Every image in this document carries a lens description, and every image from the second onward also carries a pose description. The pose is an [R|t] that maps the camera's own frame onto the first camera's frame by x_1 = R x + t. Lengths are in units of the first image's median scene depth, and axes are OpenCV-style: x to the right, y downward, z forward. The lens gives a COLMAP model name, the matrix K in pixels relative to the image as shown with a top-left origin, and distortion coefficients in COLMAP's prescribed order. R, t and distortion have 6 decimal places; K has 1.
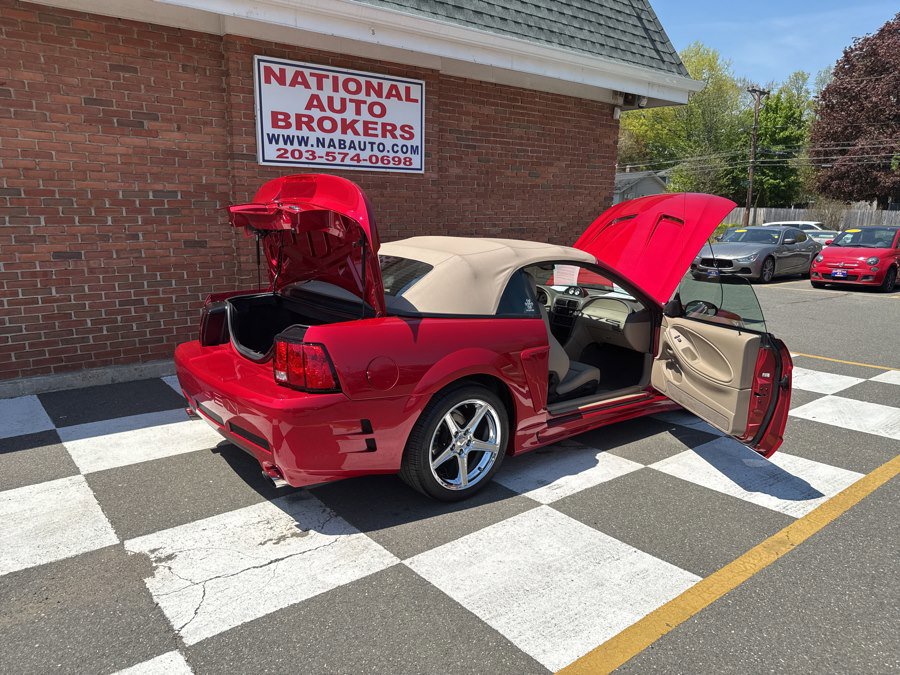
lens RADIAL K [[637.6, 0, 453.6], [0, 637.6, 346.7], [0, 0, 1]] dist [0.014914, -0.022850]
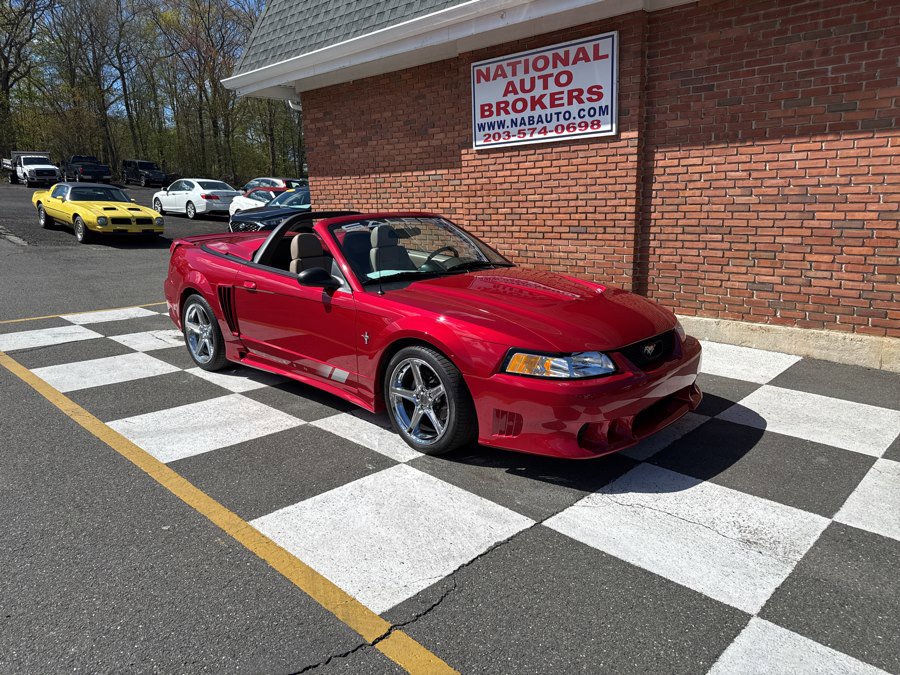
lens RADIAL K [[637.6, 0, 444.7], [0, 637.6, 340.5], [0, 0, 1]] dist [0.014914, -0.022850]
pose [[0.107143, 0.204068, -0.973076, 0.953360], [-0.185368, 0.965649, 0.182100, -0.126544], [0.976811, 0.160867, 0.141290, 0.768244]]
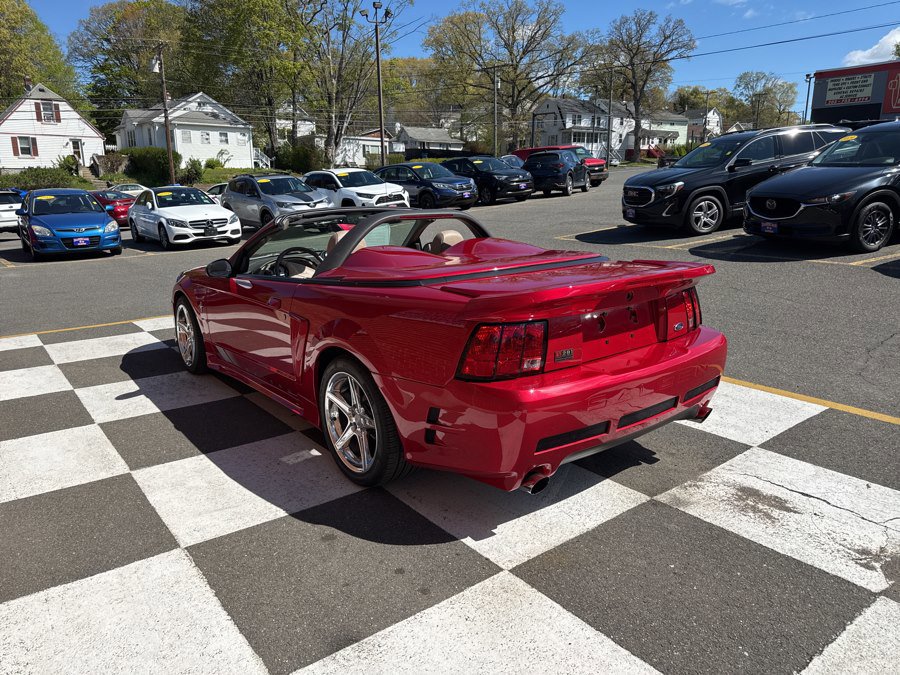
lens RADIAL K [[637.6, 0, 448.7], [0, 637.6, 337.0], [0, 0, 1]] dist [0.014914, -0.022850]
pose [[0.026607, -0.250612, 0.967722, -0.568668], [0.218693, 0.946074, 0.238993, -0.134020], [-0.975431, 0.205275, 0.079979, 0.655170]]
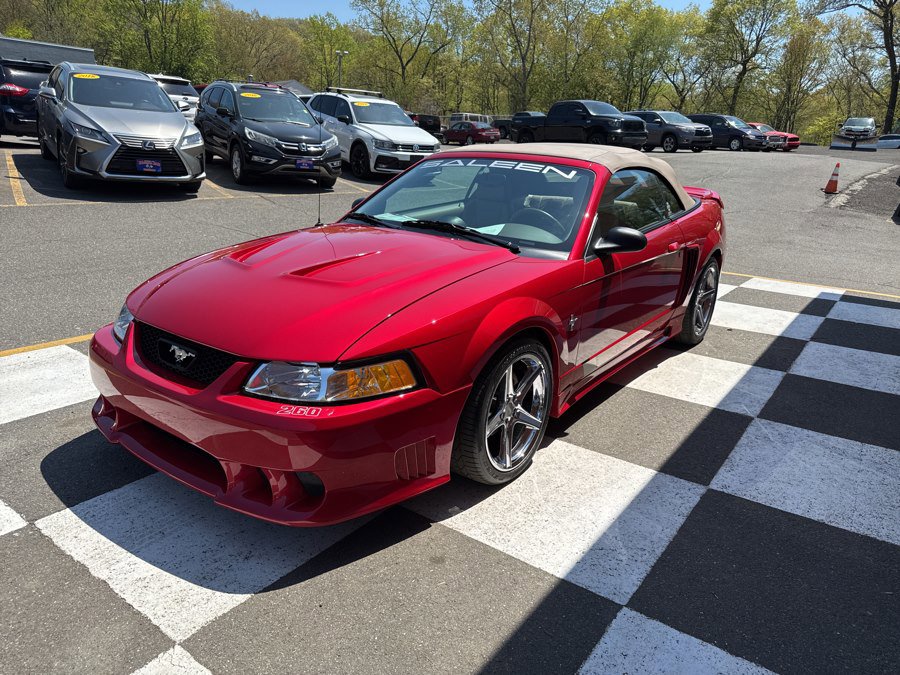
lens RADIAL K [[637.6, 0, 454.9], [0, 637.6, 336.2], [0, 0, 1]] dist [0.014914, -0.022850]
pose [[-0.965660, 0.015503, -0.259345, 0.300611], [-0.111741, 0.876395, 0.468451, -0.246583], [0.234551, 0.481344, -0.844568, 1.347689]]
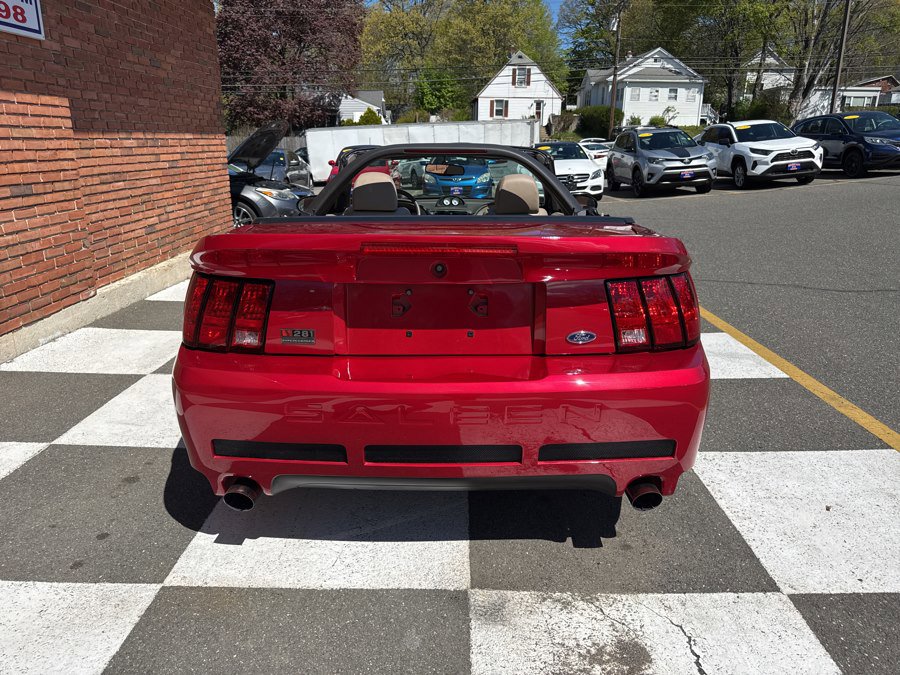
lens RADIAL K [[637.6, 0, 451.1], [0, 637.6, 341.0], [0, 0, 1]] dist [0.014914, -0.022850]
pose [[0.647415, -0.238436, 0.723879, -0.330877], [0.170141, 0.971048, 0.167681, -0.040988], [-0.742903, 0.014602, 0.669240, 0.368337]]
